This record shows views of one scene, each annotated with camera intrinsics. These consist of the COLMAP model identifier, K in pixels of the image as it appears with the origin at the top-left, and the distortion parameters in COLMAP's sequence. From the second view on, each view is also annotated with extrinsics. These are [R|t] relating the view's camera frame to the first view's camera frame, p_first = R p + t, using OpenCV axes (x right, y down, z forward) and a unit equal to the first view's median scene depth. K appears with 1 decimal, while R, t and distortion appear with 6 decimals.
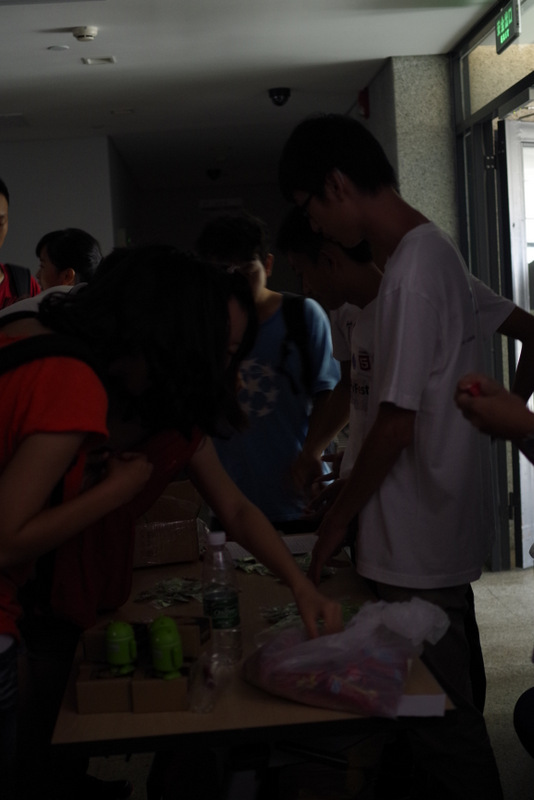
lens RADIAL K [[1203.4, 0, 270.2], [0, 1203.4, 400.7], [0, 0, 1]] dist [-0.073252, 0.000000]
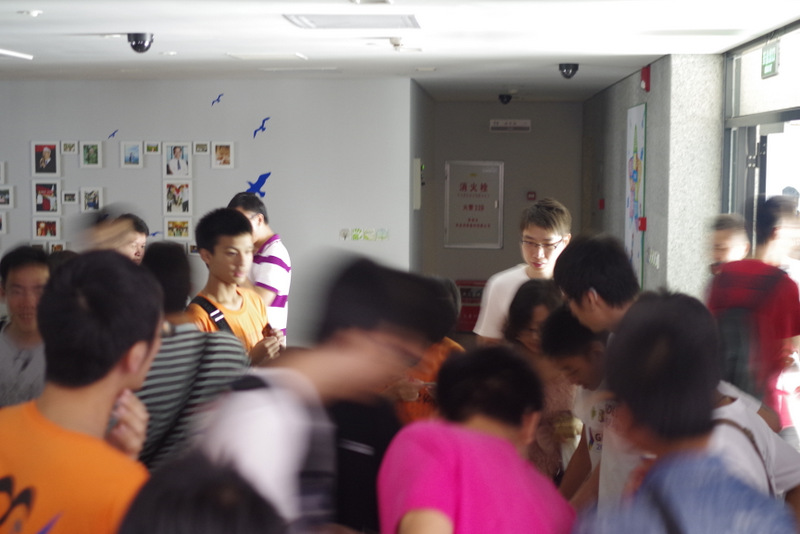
lens RADIAL K [[1203.4, 0, 396.6], [0, 1203.4, 261.3], [0, 0, 1]] dist [-0.073252, 0.000000]
pose [[0.989402, 0.074200, -0.124813, 0.002460], [-0.073397, 0.997242, 0.011026, -0.088514], [0.125287, -0.001748, 0.992119, -0.133520]]
